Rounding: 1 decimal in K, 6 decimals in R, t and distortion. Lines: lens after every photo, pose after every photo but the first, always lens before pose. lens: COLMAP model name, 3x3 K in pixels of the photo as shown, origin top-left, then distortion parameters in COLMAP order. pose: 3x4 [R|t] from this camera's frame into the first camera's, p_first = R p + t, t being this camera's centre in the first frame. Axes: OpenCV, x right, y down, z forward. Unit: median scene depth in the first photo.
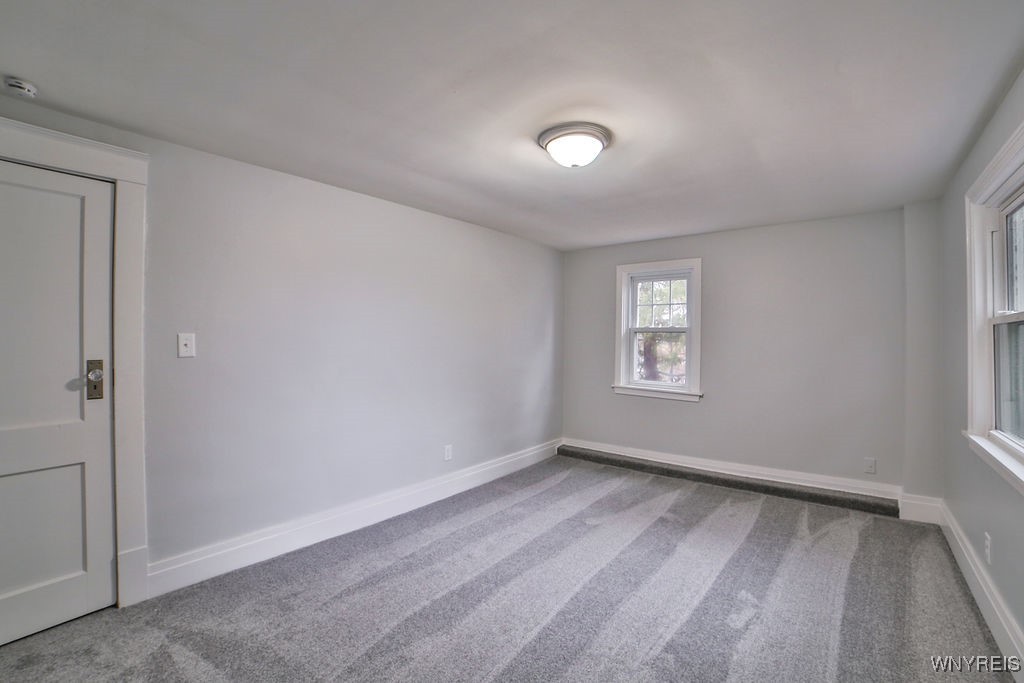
lens RADIAL K [[435.1, 0, 516.2], [0, 435.1, 339.9], [0, 0, 1]] dist [-0.099895, 0.032240]
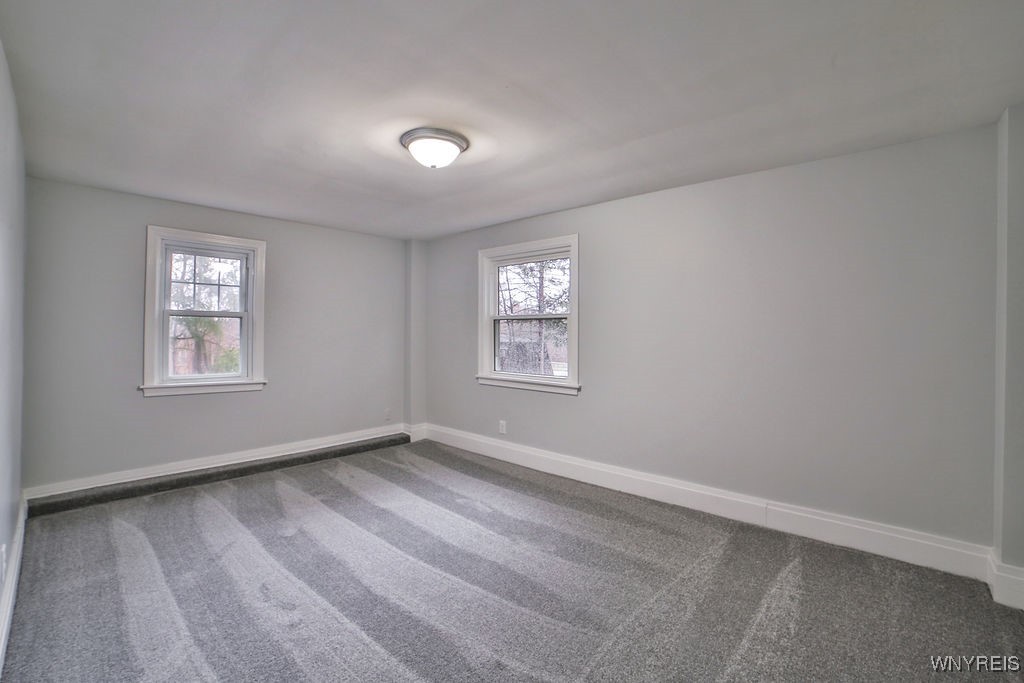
lens RADIAL K [[435.1, 0, 516.2], [0, 435.1, 339.9], [0, 0, 1]] dist [-0.099895, 0.032240]
pose [[0.055920, -0.019815, 0.998239, -0.623417], [-0.004794, 0.999786, 0.020114, 0.014955], [-0.998424, -0.005911, 0.055813, 0.484362]]
